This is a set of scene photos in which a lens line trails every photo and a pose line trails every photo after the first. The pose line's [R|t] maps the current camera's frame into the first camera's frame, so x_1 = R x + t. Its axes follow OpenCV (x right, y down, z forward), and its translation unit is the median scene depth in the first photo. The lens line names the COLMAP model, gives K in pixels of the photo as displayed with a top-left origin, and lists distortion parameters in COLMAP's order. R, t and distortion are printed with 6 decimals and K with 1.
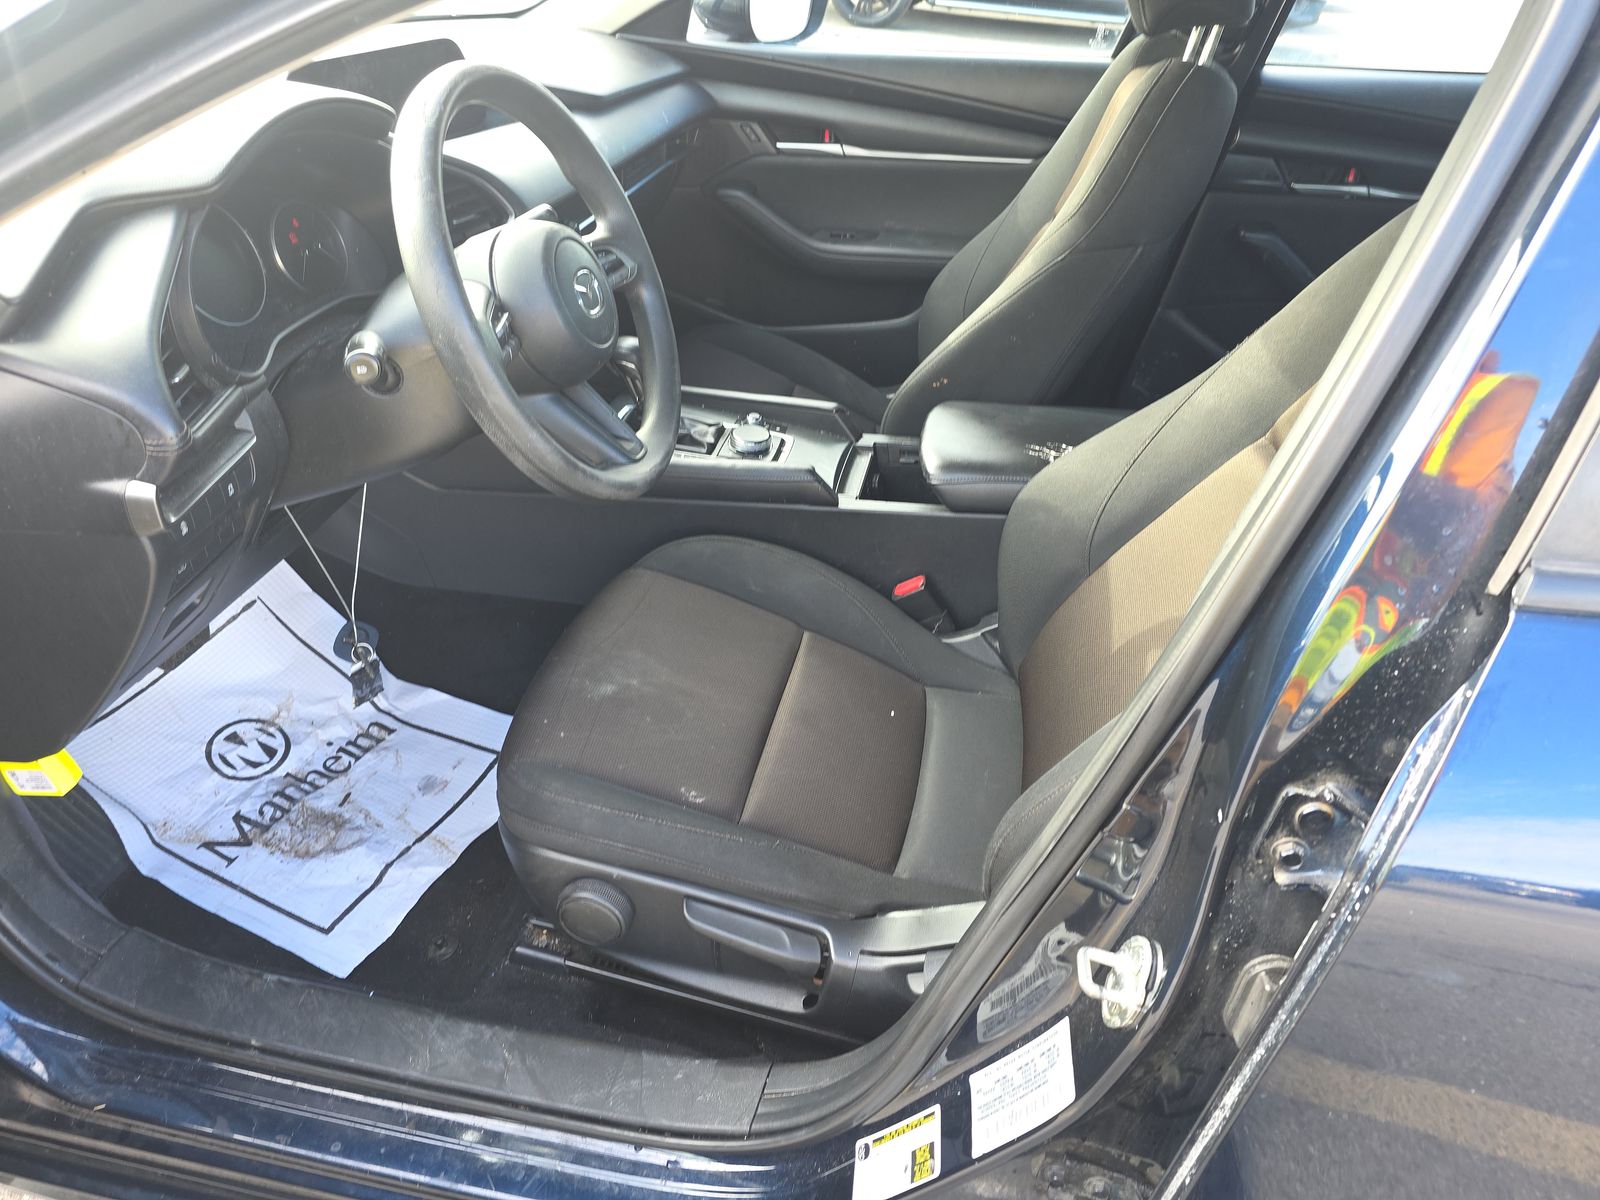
lens RADIAL K [[1093.6, 0, 798.6], [0, 1093.6, 603.1], [0, 0, 1]] dist [0.026795, -0.015696]
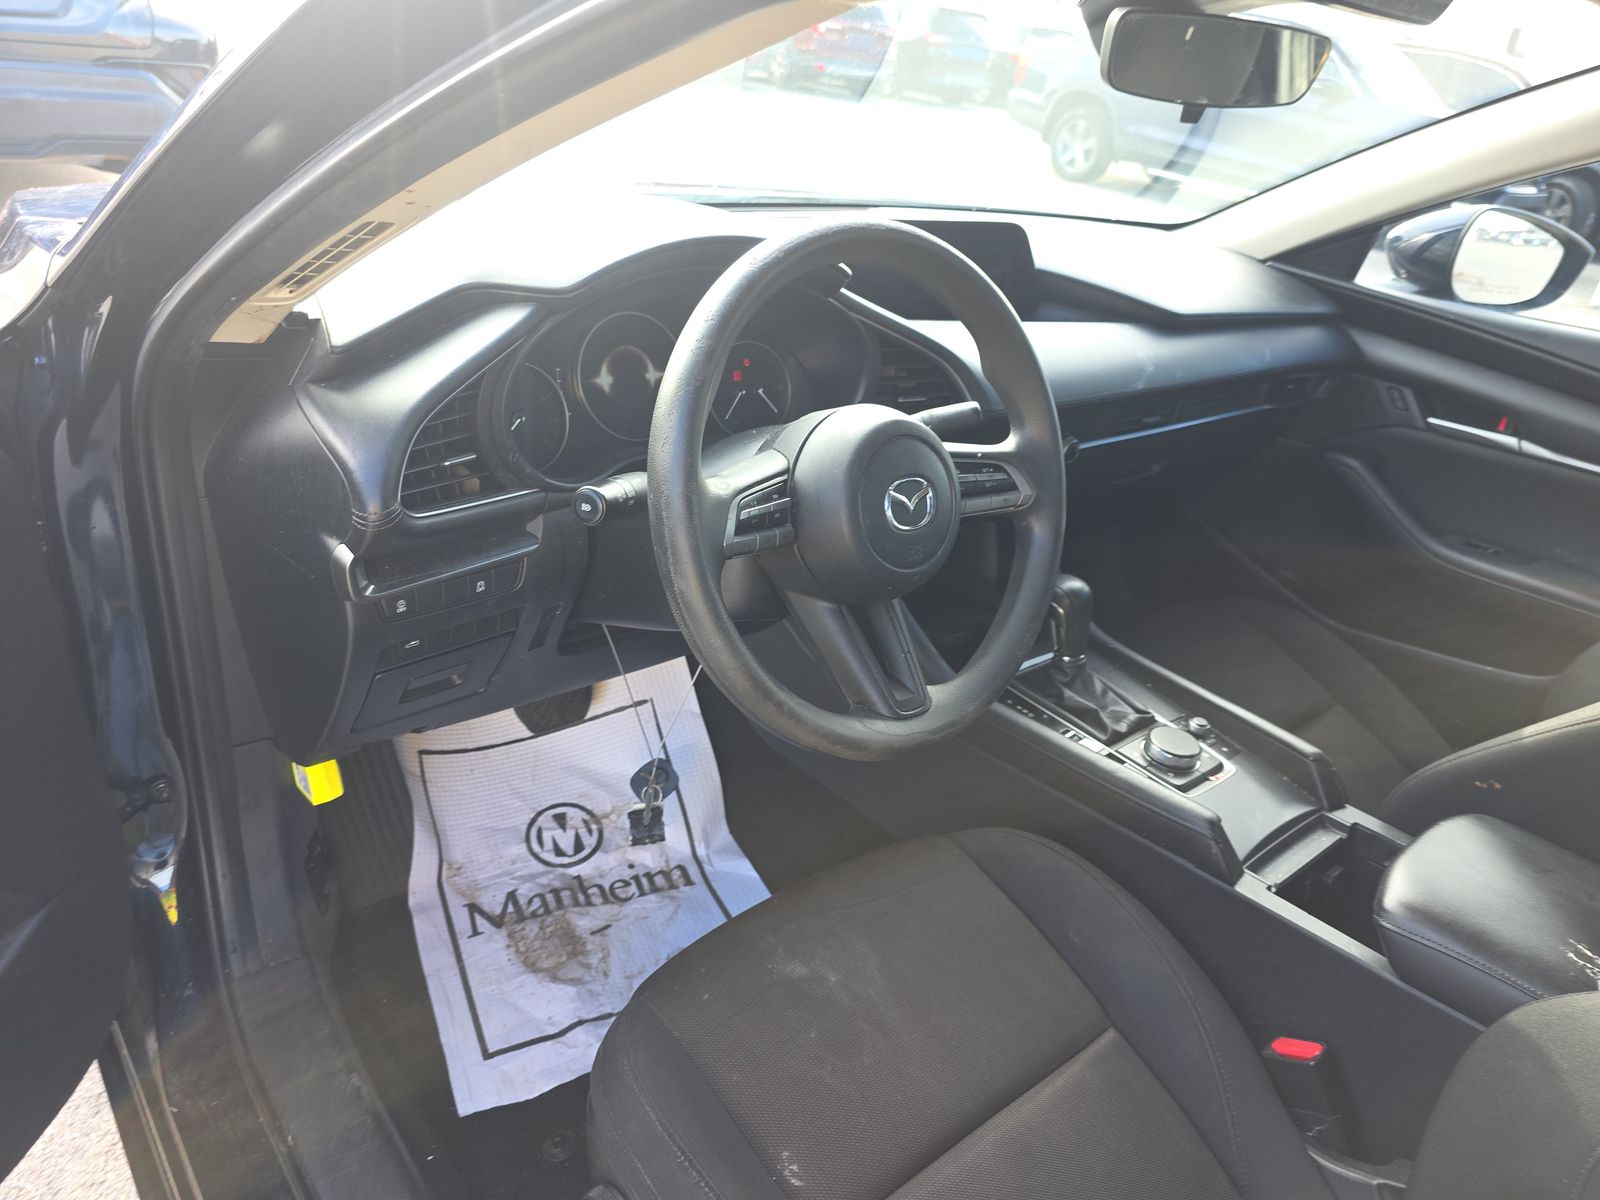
lens RADIAL K [[1093.6, 0, 801.1], [0, 1093.6, 596.8], [0, 0, 1]] dist [0.026795, -0.015696]
pose [[0.779354, 0.321551, -0.537785, 0.133549], [-0.412454, 0.909377, -0.053992, -0.099834], [0.471688, 0.263891, 0.841351, 0.212900]]
